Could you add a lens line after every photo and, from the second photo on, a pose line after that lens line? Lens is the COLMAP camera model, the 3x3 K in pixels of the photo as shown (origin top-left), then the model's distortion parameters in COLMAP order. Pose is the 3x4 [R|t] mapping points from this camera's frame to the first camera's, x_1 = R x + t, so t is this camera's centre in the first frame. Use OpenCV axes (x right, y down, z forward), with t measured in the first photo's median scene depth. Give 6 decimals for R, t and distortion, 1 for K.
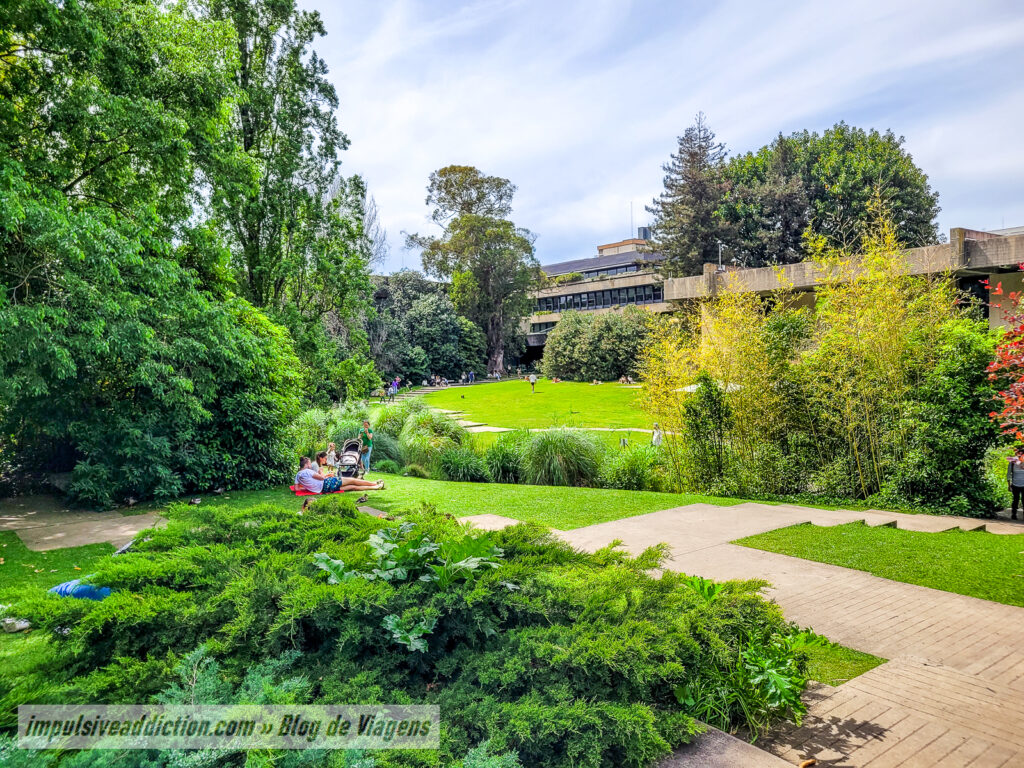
lens RADIAL K [[785.8, 0, 512.0], [0, 785.8, 384.0], [0, 0, 1]] dist [-0.002882, -0.001366]
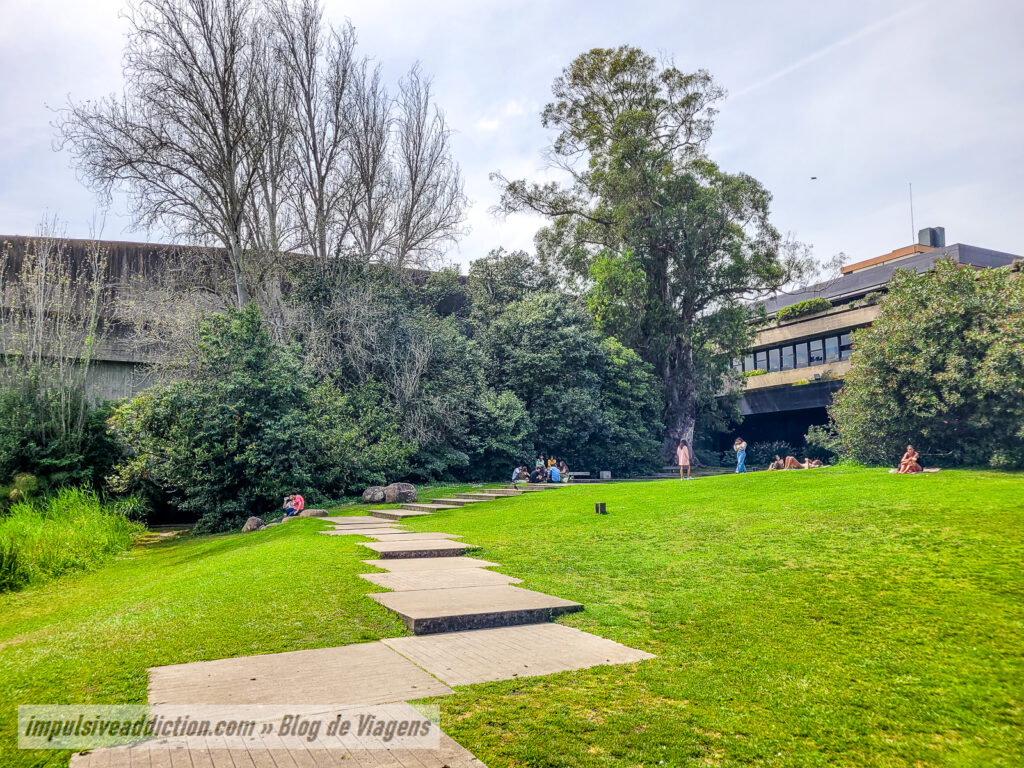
lens RADIAL K [[785.8, 0, 512.0], [0, 785.8, 384.0], [0, 0, 1]] dist [-0.002882, -0.001366]
pose [[0.980041, 0.003752, -0.198761, -0.028318], [-0.031710, 0.989971, -0.137668, 0.008468], [0.196251, 0.141223, 0.970331, 0.548539]]
